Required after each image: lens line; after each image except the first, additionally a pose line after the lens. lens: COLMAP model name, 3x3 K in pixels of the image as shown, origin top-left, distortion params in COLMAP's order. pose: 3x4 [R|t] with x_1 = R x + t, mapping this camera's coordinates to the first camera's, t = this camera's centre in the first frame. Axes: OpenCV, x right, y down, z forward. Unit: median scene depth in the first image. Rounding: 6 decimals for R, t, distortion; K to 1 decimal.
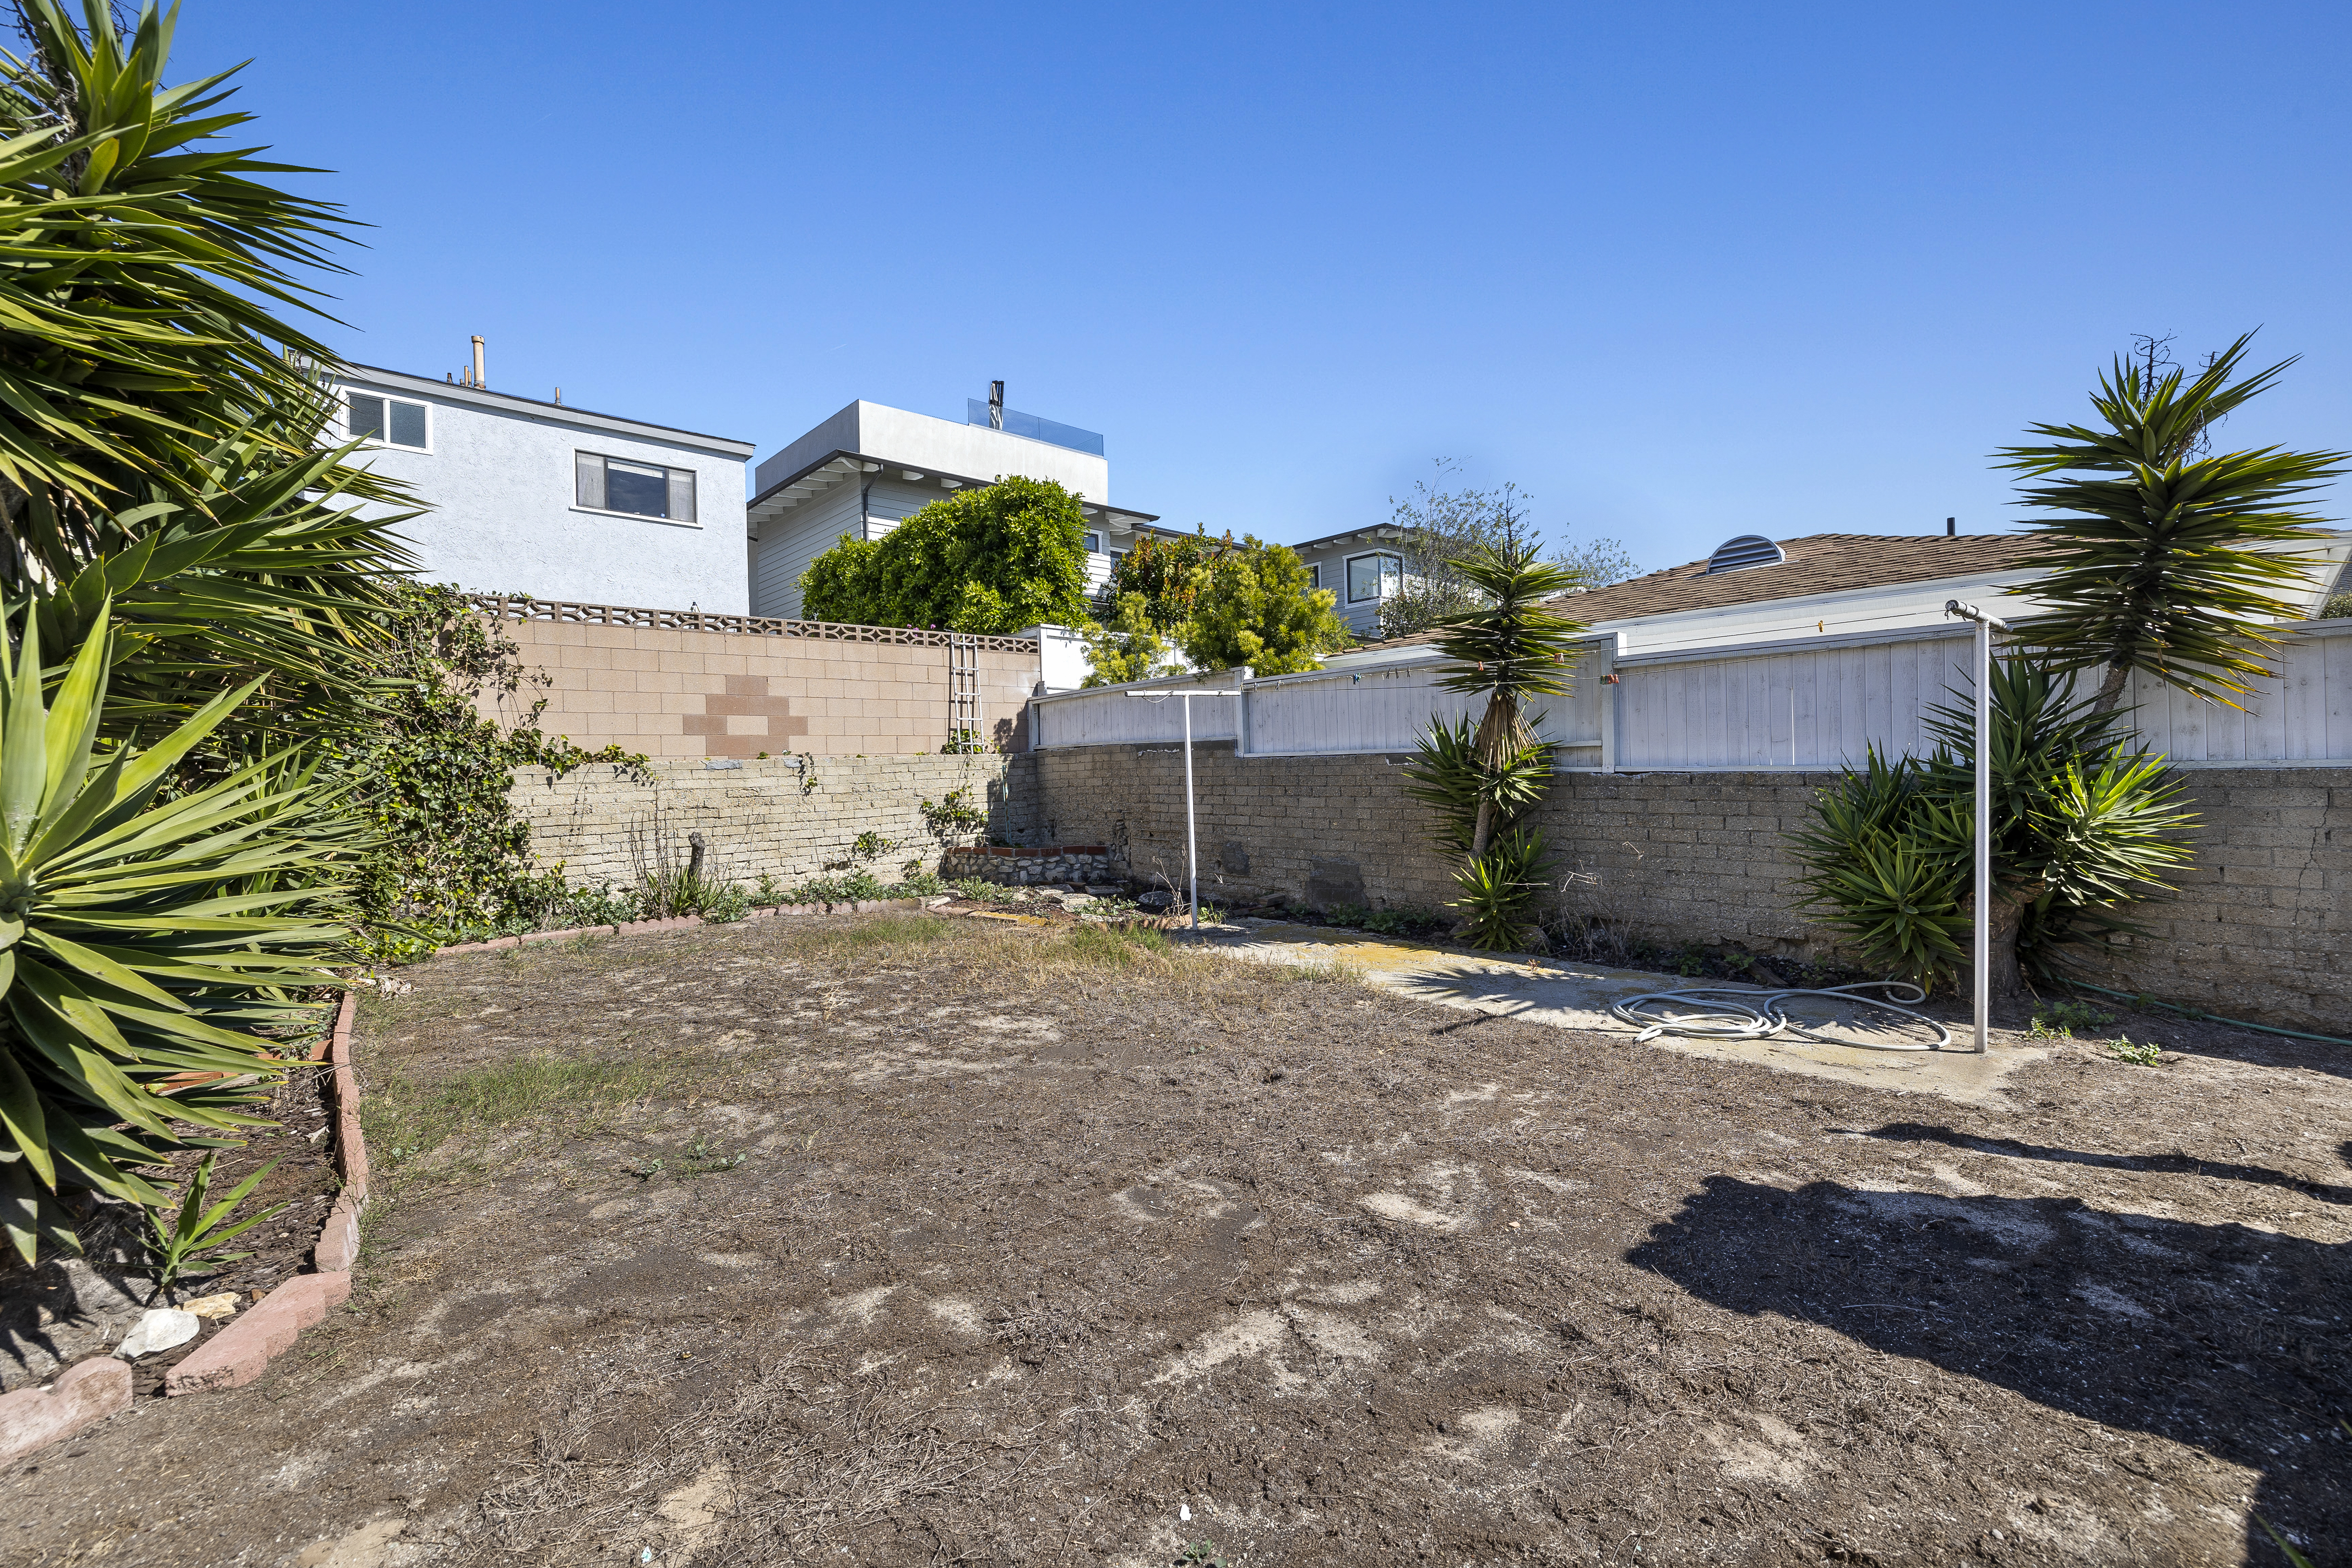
lens RADIAL K [[999.9, 0, 1173.0], [0, 999.9, 771.1], [0, 0, 1]] dist [0.001712, -0.000388]
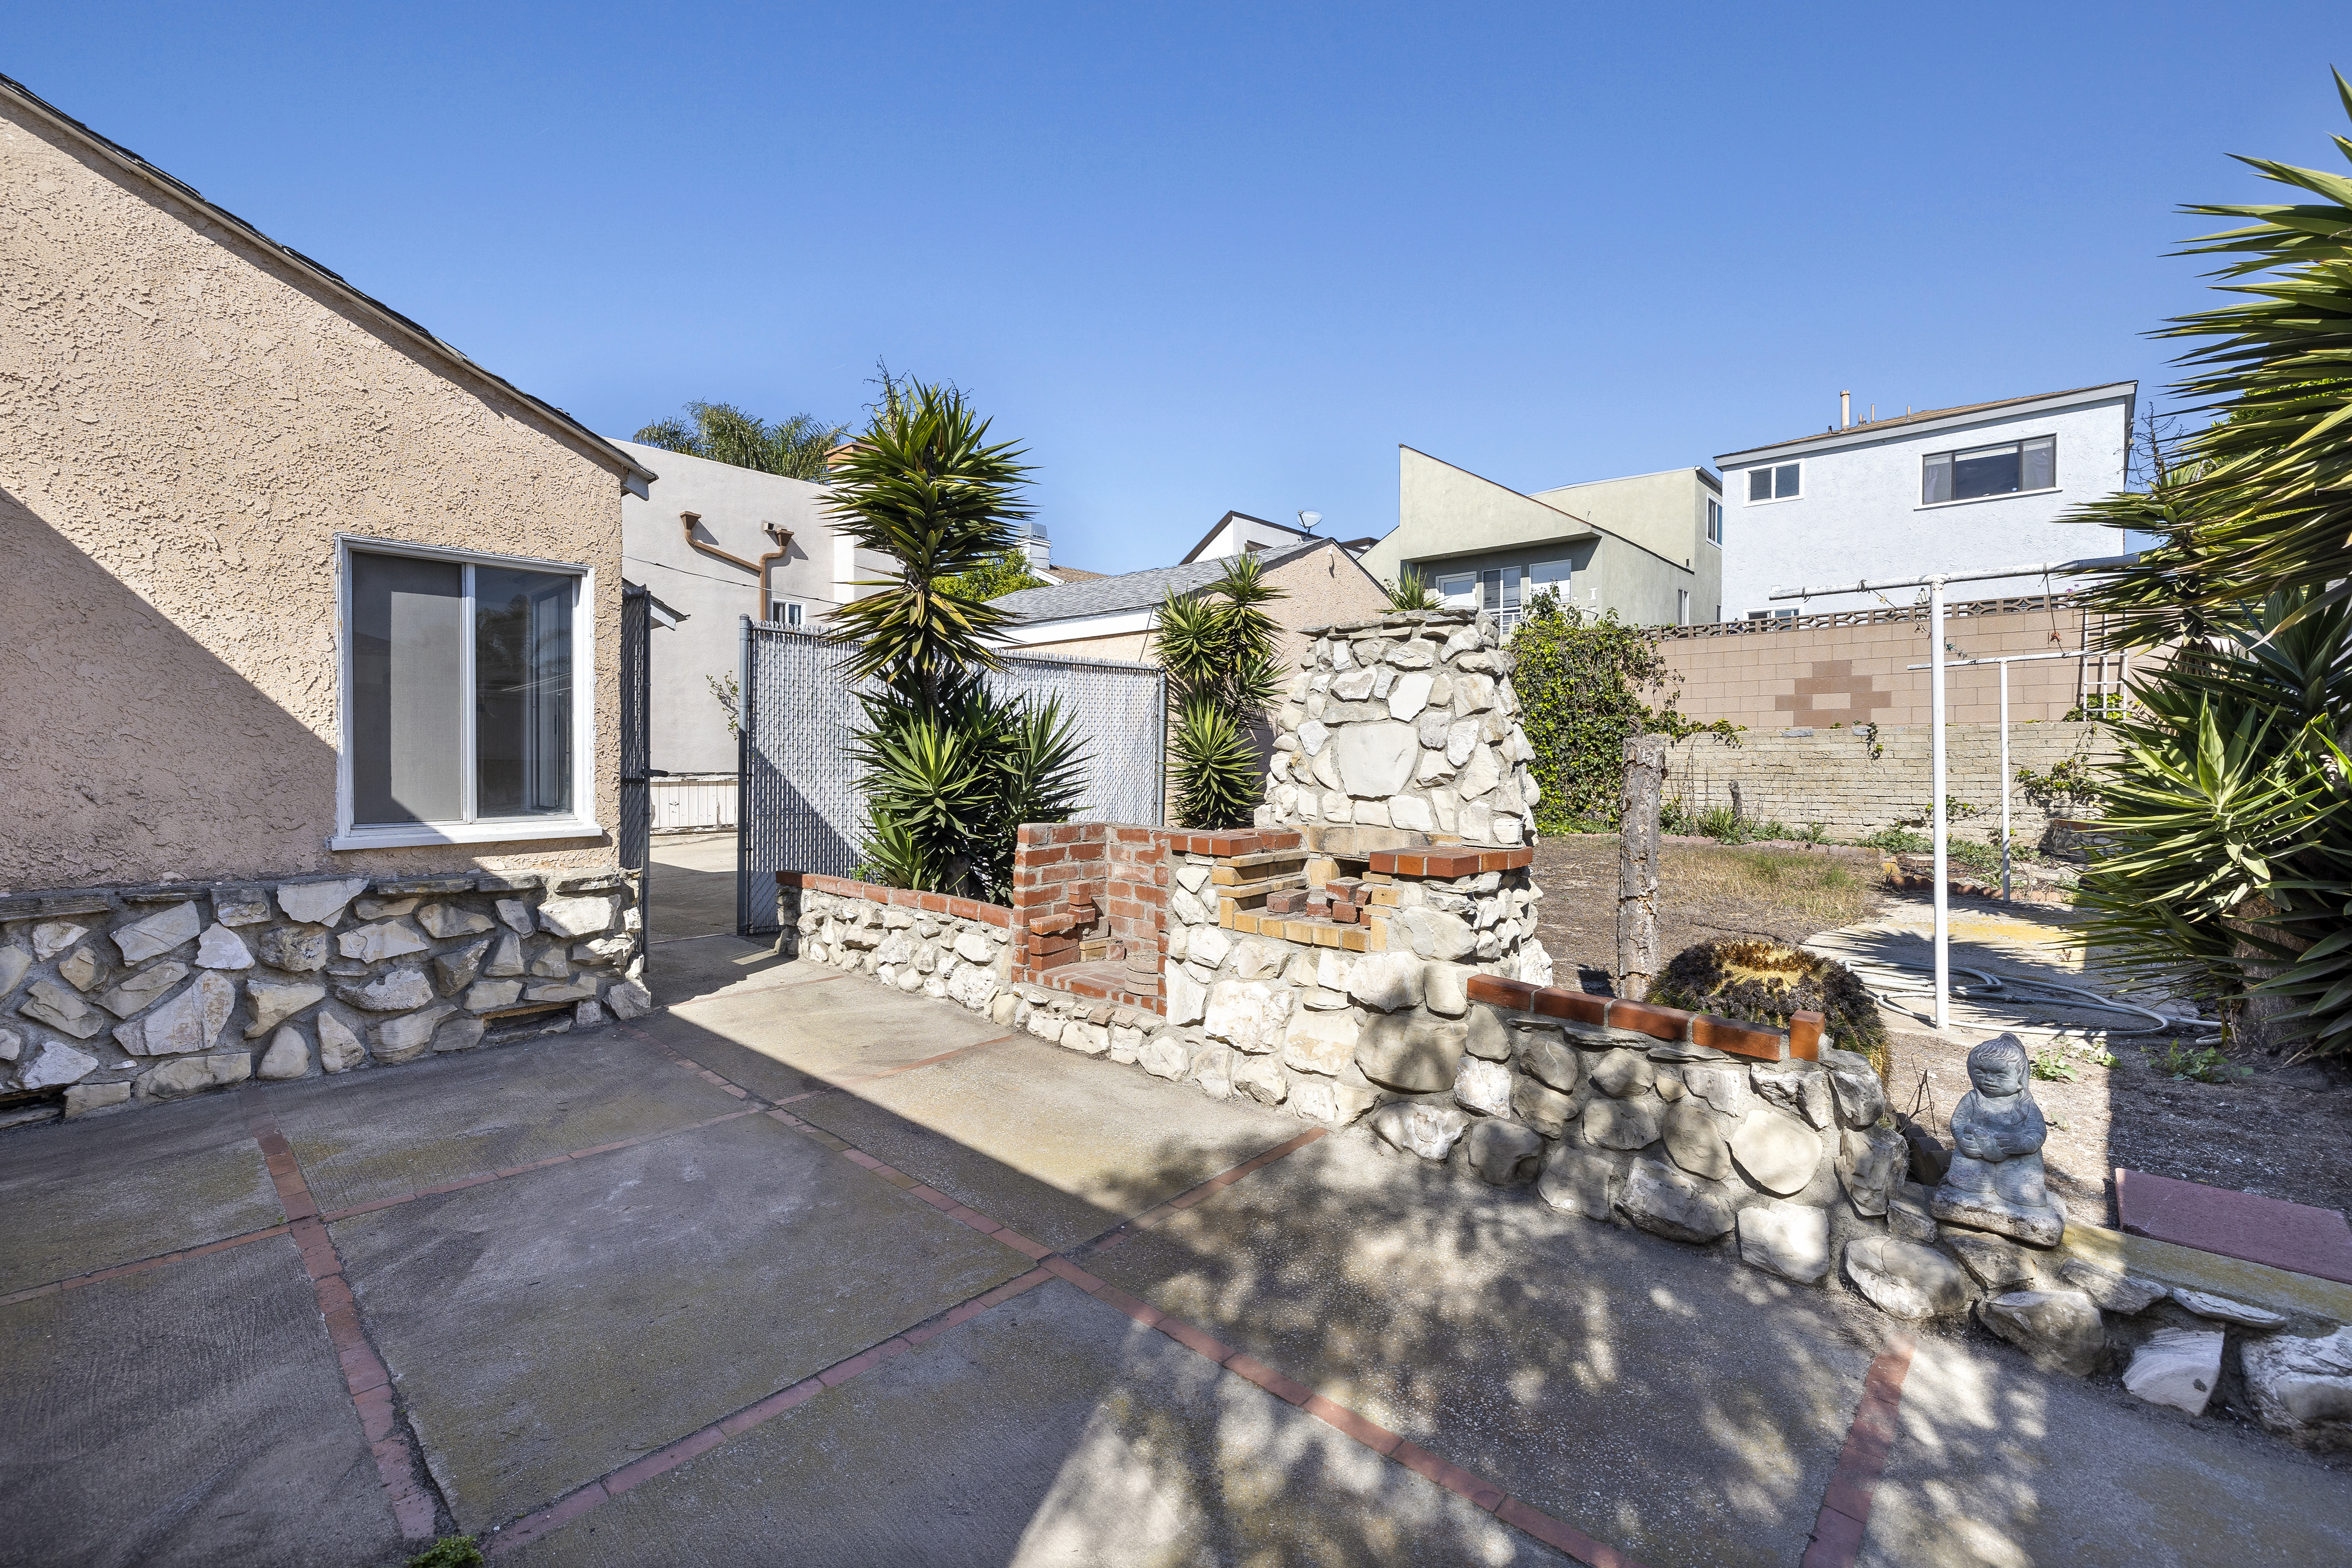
lens RADIAL K [[999.9, 0, 1173.0], [0, 999.9, 766.8], [0, 0, 1]] dist [0.001712, -0.000388]
pose [[0.077963, 0.033297, -0.996400, 0.736646], [-0.003096, 0.999445, 0.033157, -0.003387], [0.996951, 0.000500, 0.078022, 0.092972]]
